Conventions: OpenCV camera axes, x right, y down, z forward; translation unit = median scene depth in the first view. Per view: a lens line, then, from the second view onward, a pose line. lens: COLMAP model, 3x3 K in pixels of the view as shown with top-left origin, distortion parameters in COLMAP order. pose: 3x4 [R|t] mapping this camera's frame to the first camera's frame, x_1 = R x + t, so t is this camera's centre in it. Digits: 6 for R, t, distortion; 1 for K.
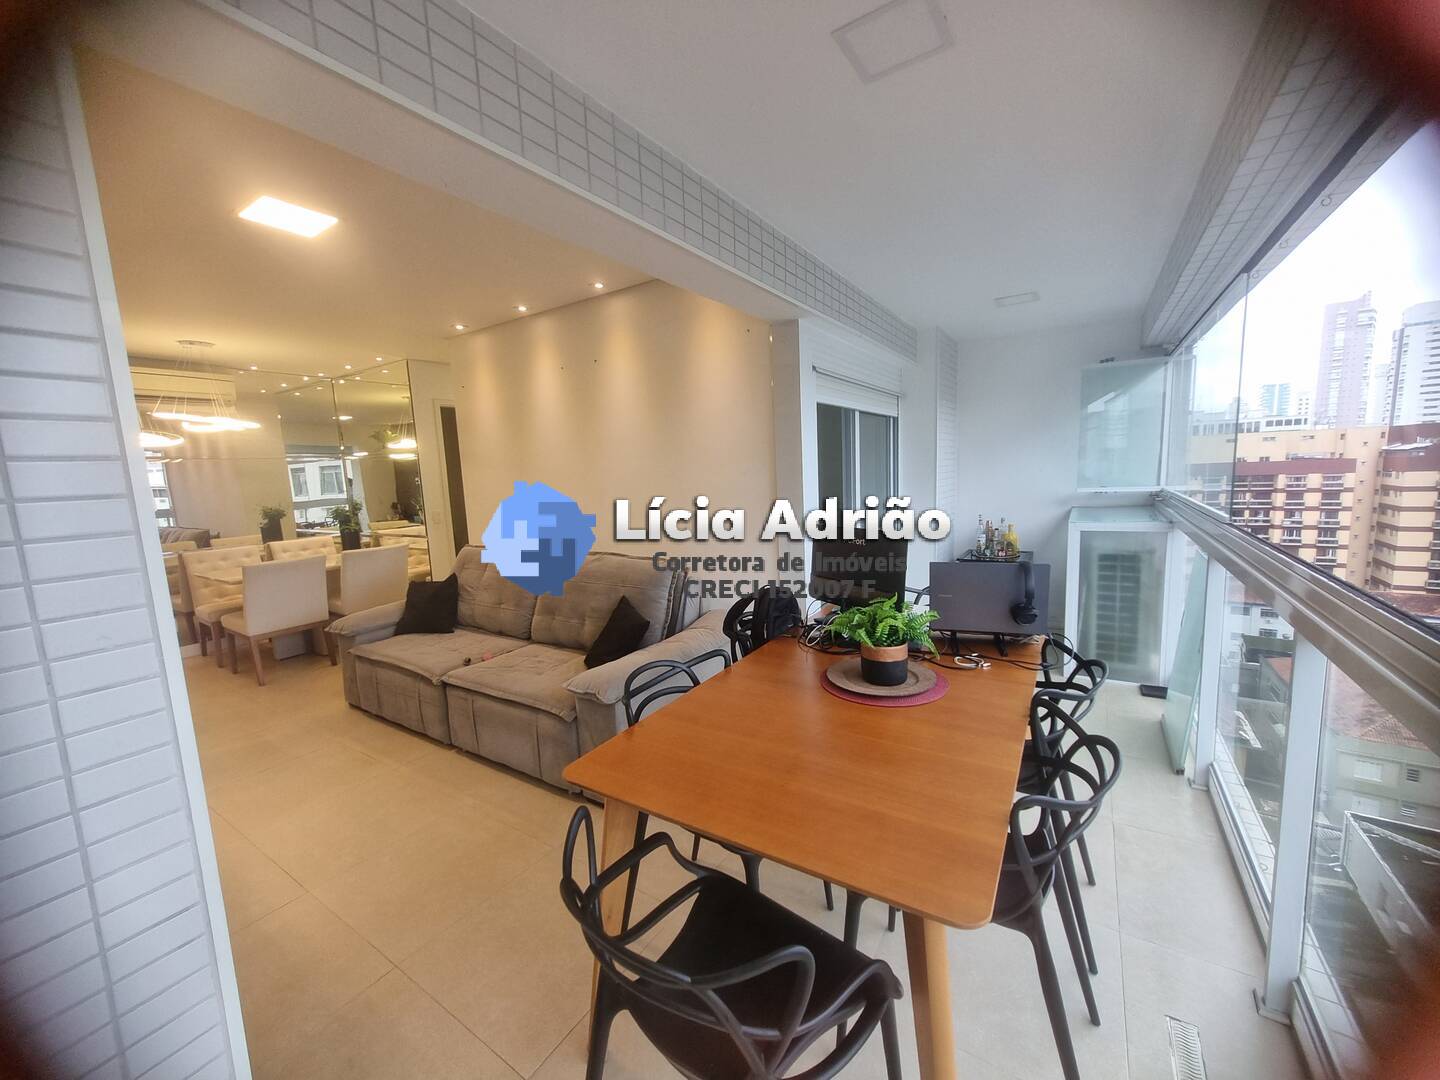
lens RADIAL K [[564.8, 0, 714.9], [0, 564.8, 543.2], [0, 0, 1]] dist [0.002485, 0.000034]
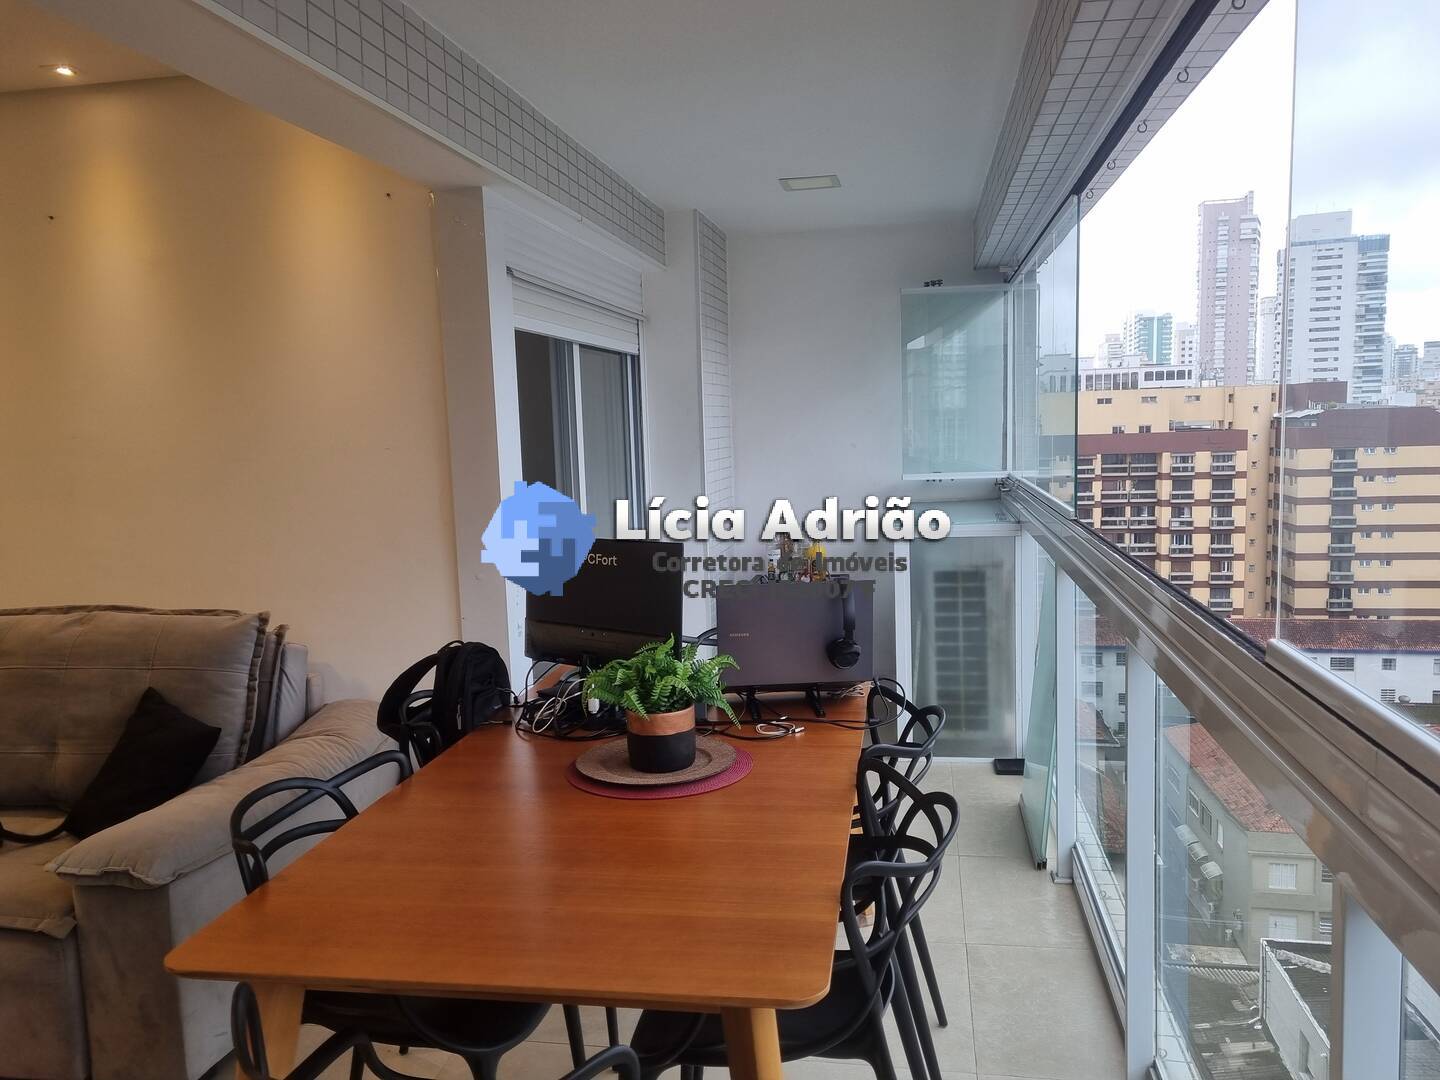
lens RADIAL K [[1100.5, 0, 722.5], [0, 1100.5, 548.3], [0, 0, 1]] dist [0.055387, -0.047593]
pose [[0.919921, -0.029344, 0.391004, -0.085260], [0.041454, 0.998886, -0.022564, 0.013633], [-0.389906, 0.036966, 0.920112, -0.143352]]
